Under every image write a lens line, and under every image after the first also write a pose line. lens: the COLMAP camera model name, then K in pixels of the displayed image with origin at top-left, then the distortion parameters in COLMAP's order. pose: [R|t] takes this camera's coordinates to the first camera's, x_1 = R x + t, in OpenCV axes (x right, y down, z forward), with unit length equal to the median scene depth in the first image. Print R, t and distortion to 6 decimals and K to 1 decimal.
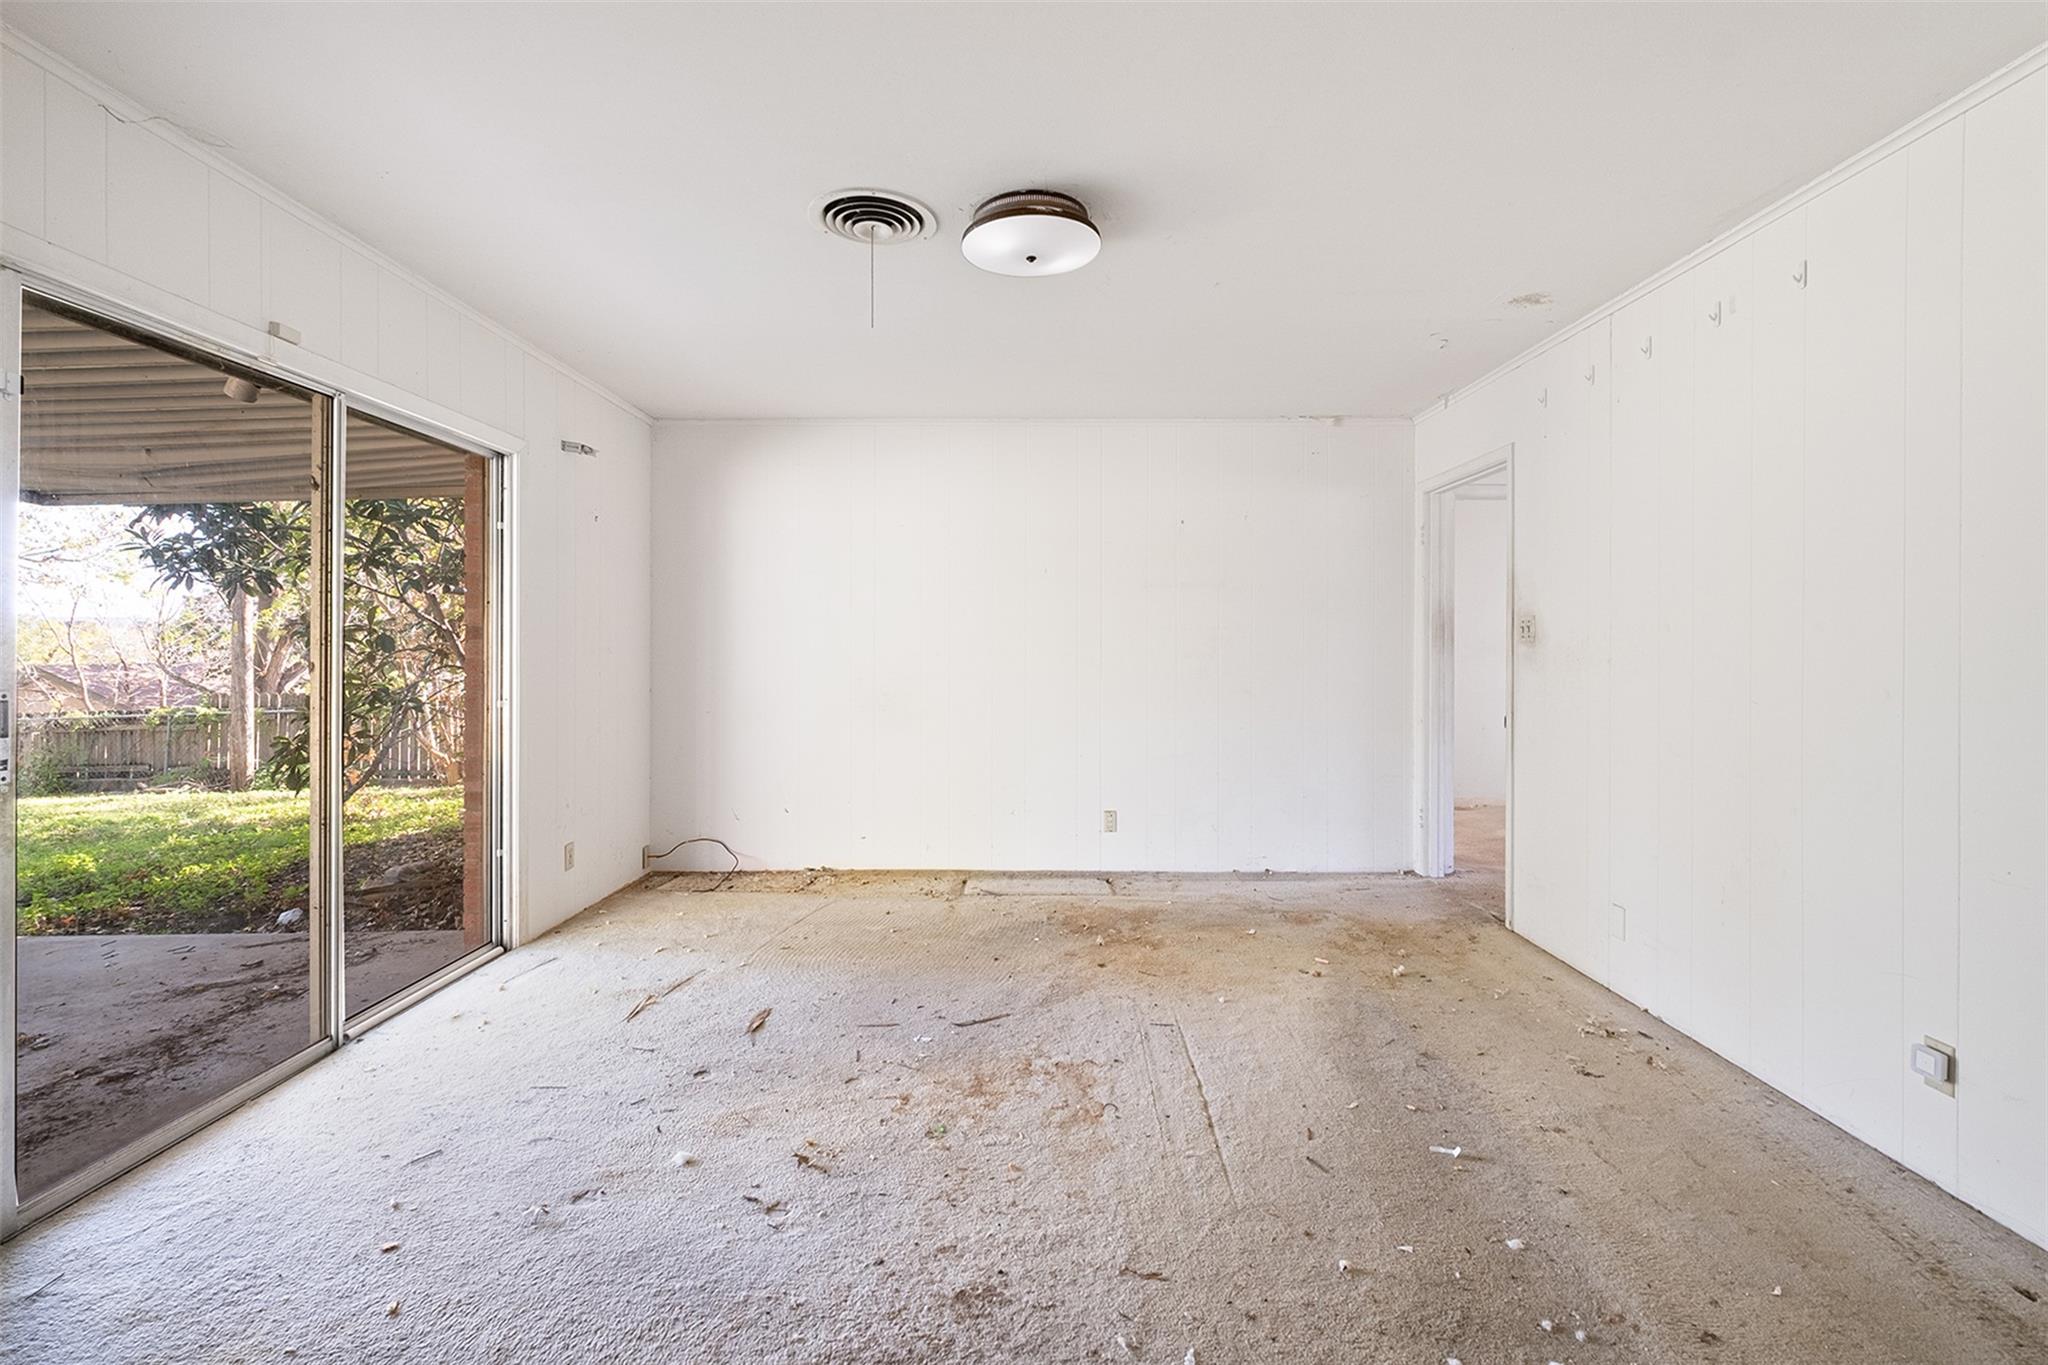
lens RADIAL K [[895.3, 0, 1032.8], [0, 895.3, 652.5], [0, 0, 1]] dist [-0.002851, -0.000654]
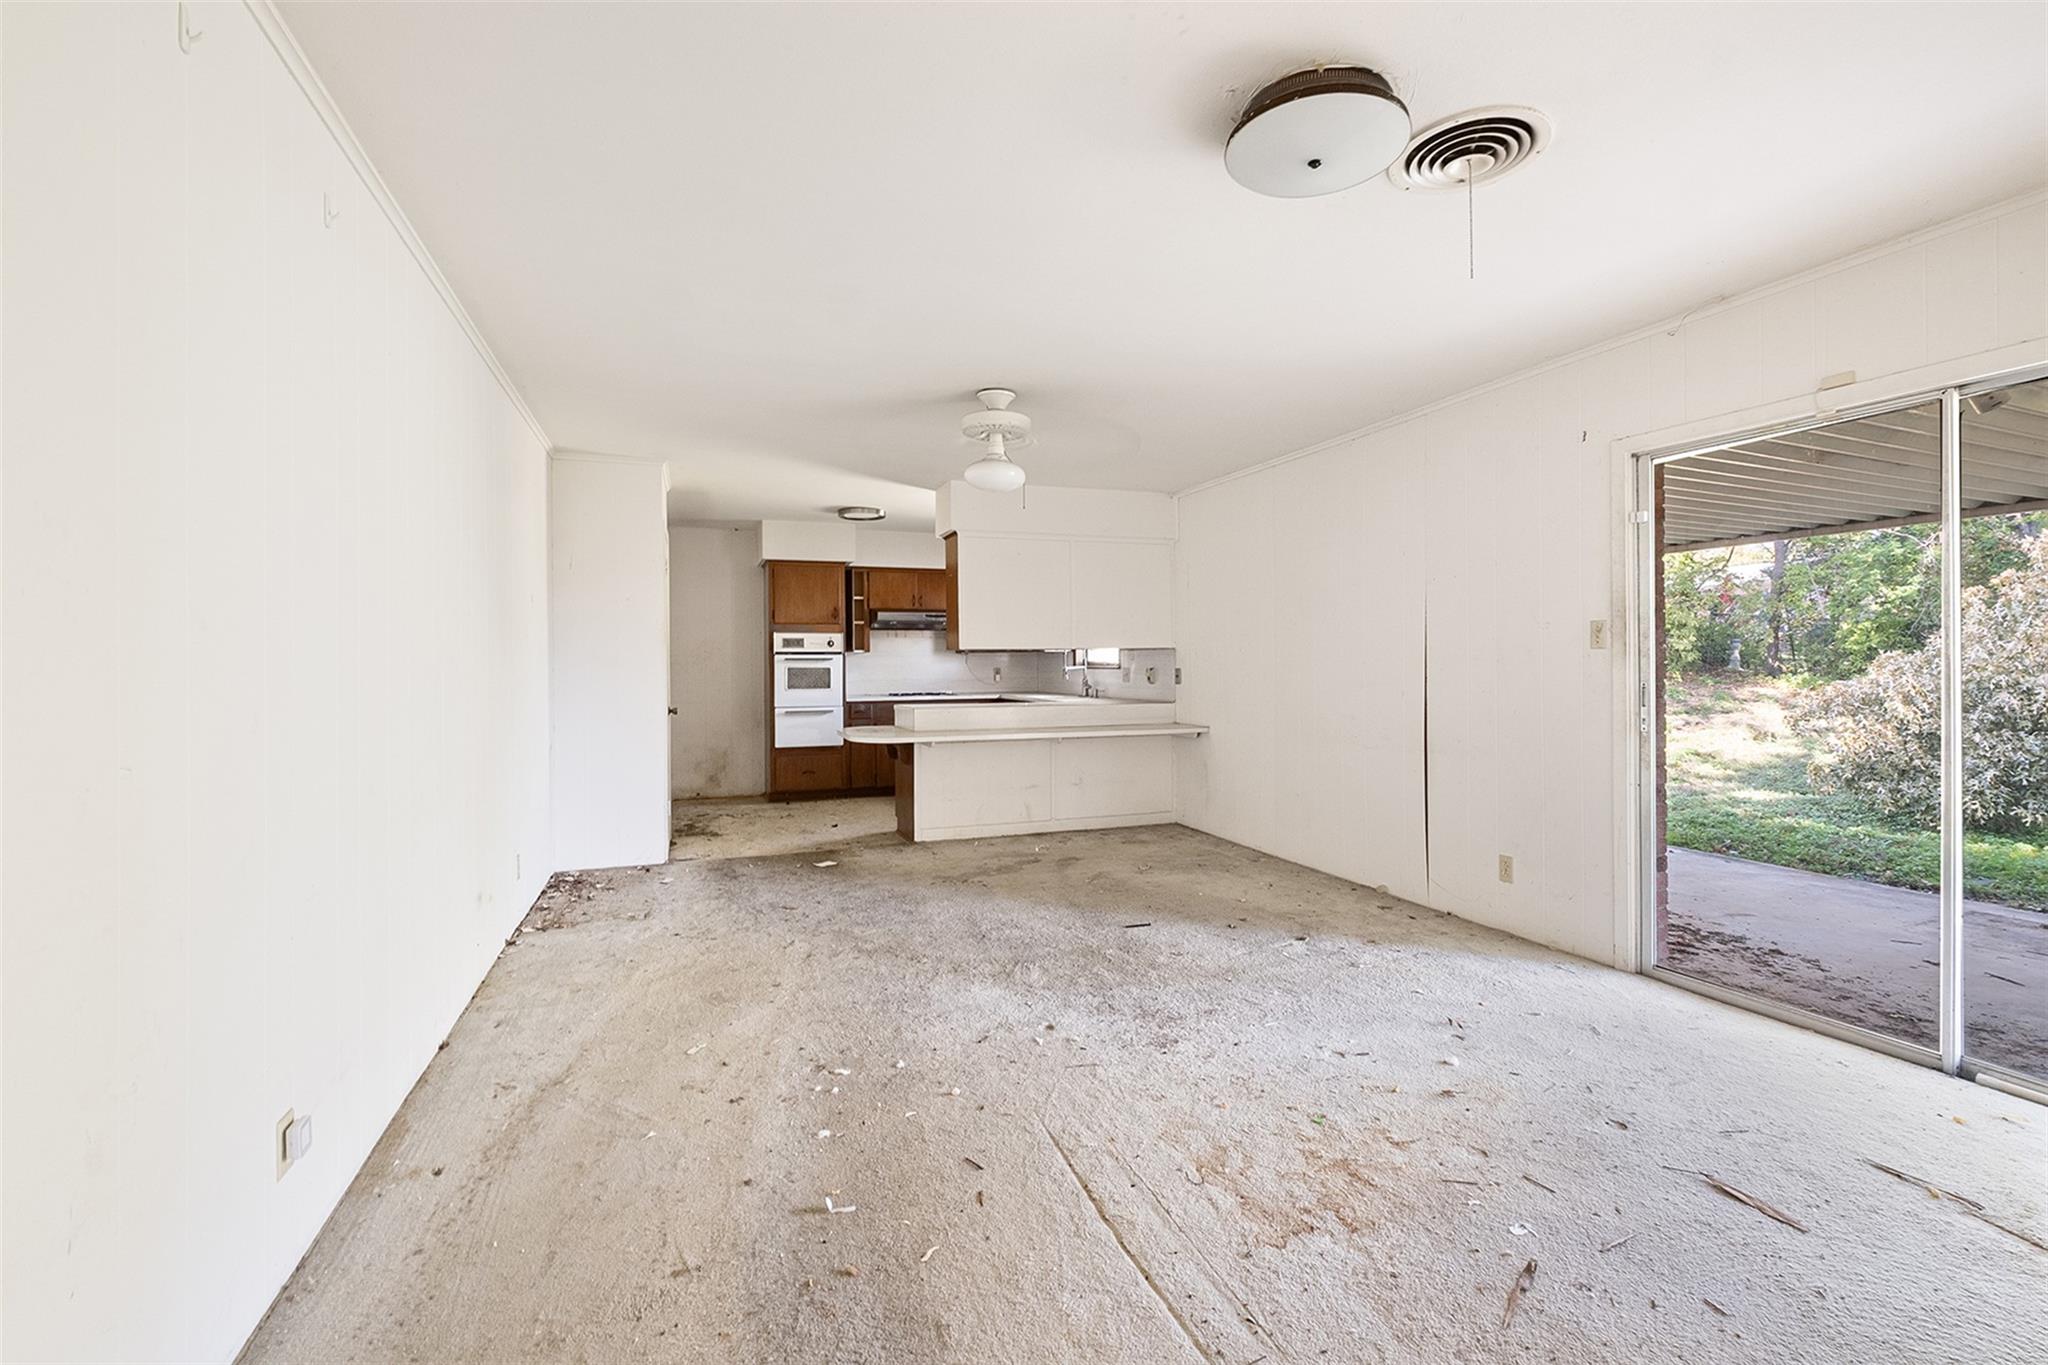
lens RADIAL K [[894.8, 0, 1025.5], [0, 894.8, 661.8], [0, 0, 1]] dist [0.006286, -0.007418]
pose [[-0.937641, 0.003200, -0.347590, 0.378702], [0.002595, 0.999994, 0.002208, -0.003706], [0.347596, 0.001168, -0.937644, 1.216910]]
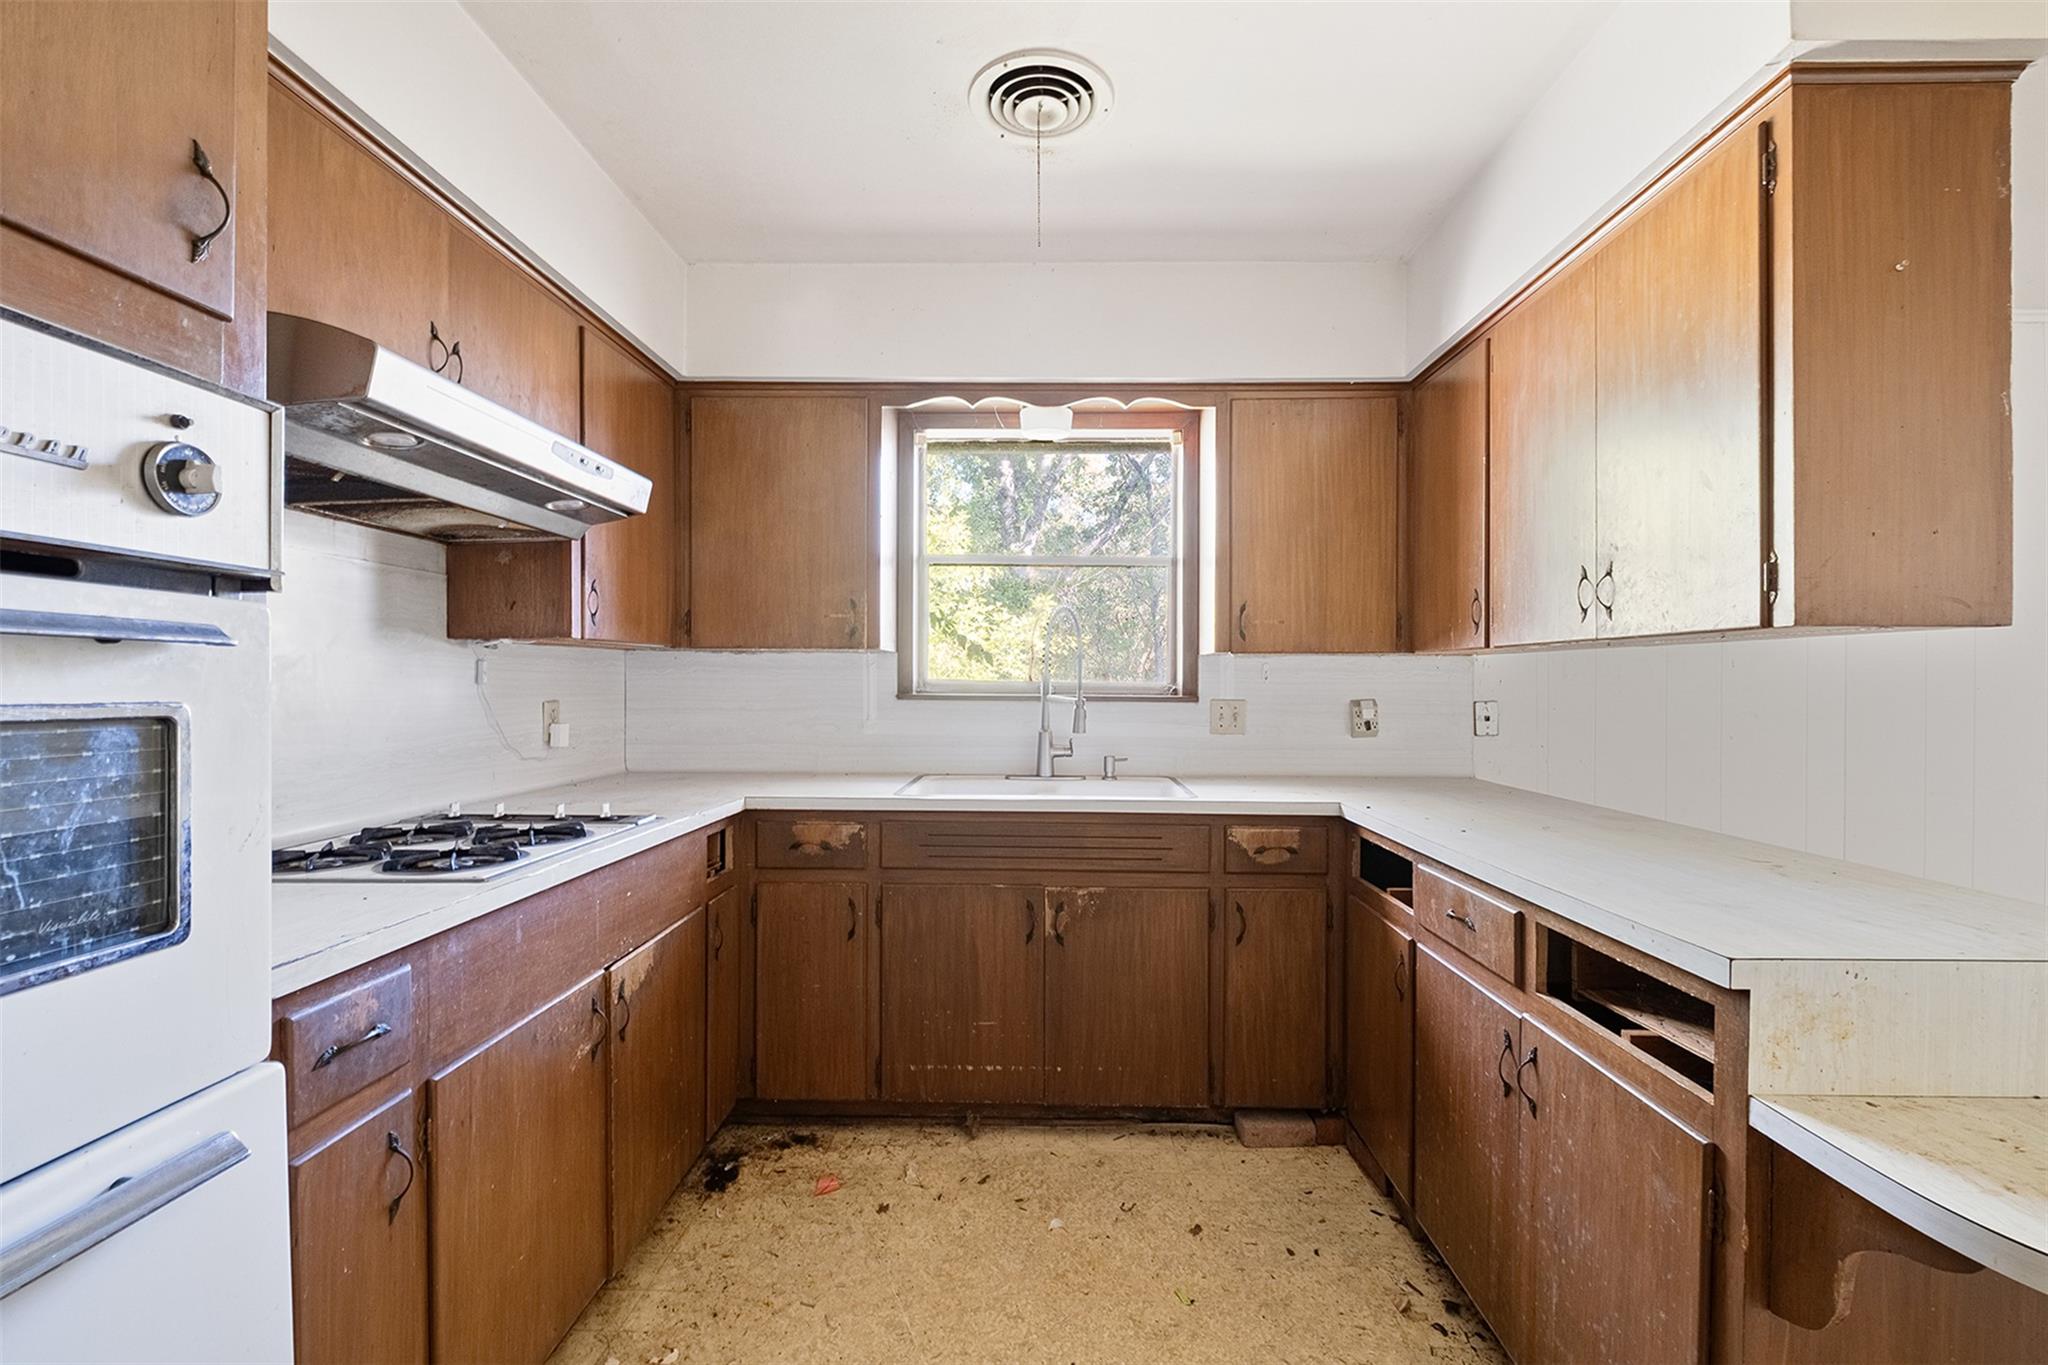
lens RADIAL K [[897.0, 0, 1025.9], [0, 897.0, 684.0], [0, 0, 1]] dist [0.010591, -0.011742]
pose [[-0.023589, -0.000938, -0.999721, 0.275102], [-0.009154, 0.999958, -0.000723, 0.004830], [0.999680, 0.009134, -0.023596, -0.901148]]
